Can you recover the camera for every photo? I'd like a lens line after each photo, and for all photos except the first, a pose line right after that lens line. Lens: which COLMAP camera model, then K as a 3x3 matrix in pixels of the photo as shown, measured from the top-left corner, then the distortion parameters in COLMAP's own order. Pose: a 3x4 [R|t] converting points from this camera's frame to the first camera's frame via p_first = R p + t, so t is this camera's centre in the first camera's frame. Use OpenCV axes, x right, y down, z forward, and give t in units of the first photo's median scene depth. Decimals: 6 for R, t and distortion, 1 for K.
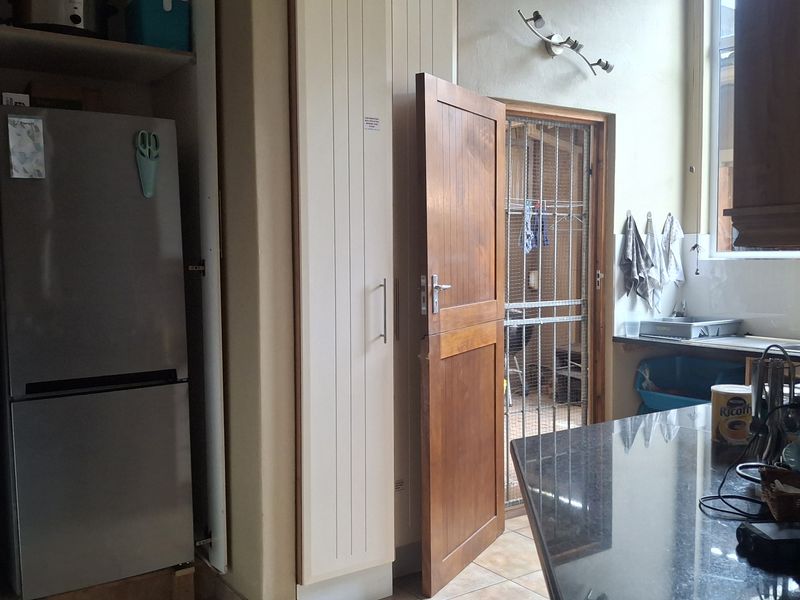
lens RADIAL K [[788.8, 0, 398.1], [0, 788.8, 303.8], [0, 0, 1]] dist [0.089411, -0.006580]
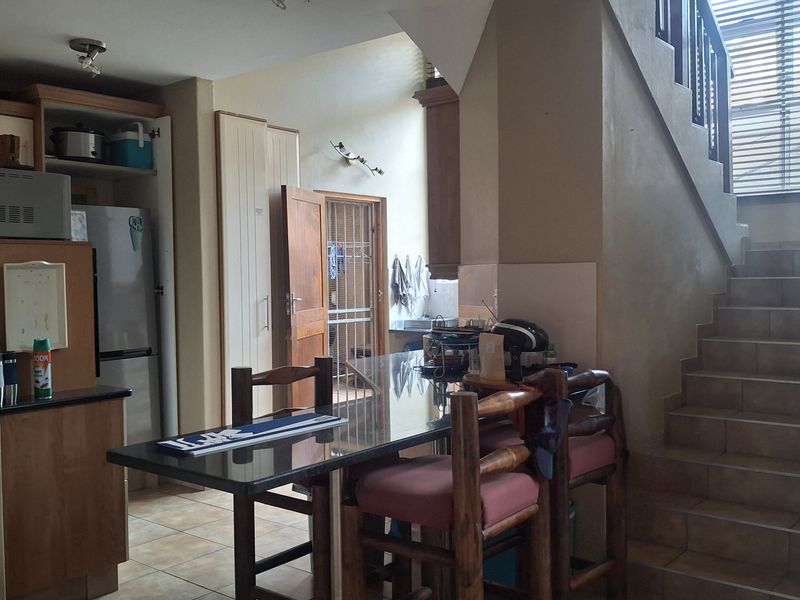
lens RADIAL K [[788.8, 0, 398.1], [0, 788.8, 303.8], [0, 0, 1]] dist [0.089411, -0.006580]
pose [[0.963279, -0.016870, 0.267971, -0.157131], [0.024732, 0.999356, -0.025990, 0.031287], [-0.267360, 0.031663, 0.963076, -0.615679]]
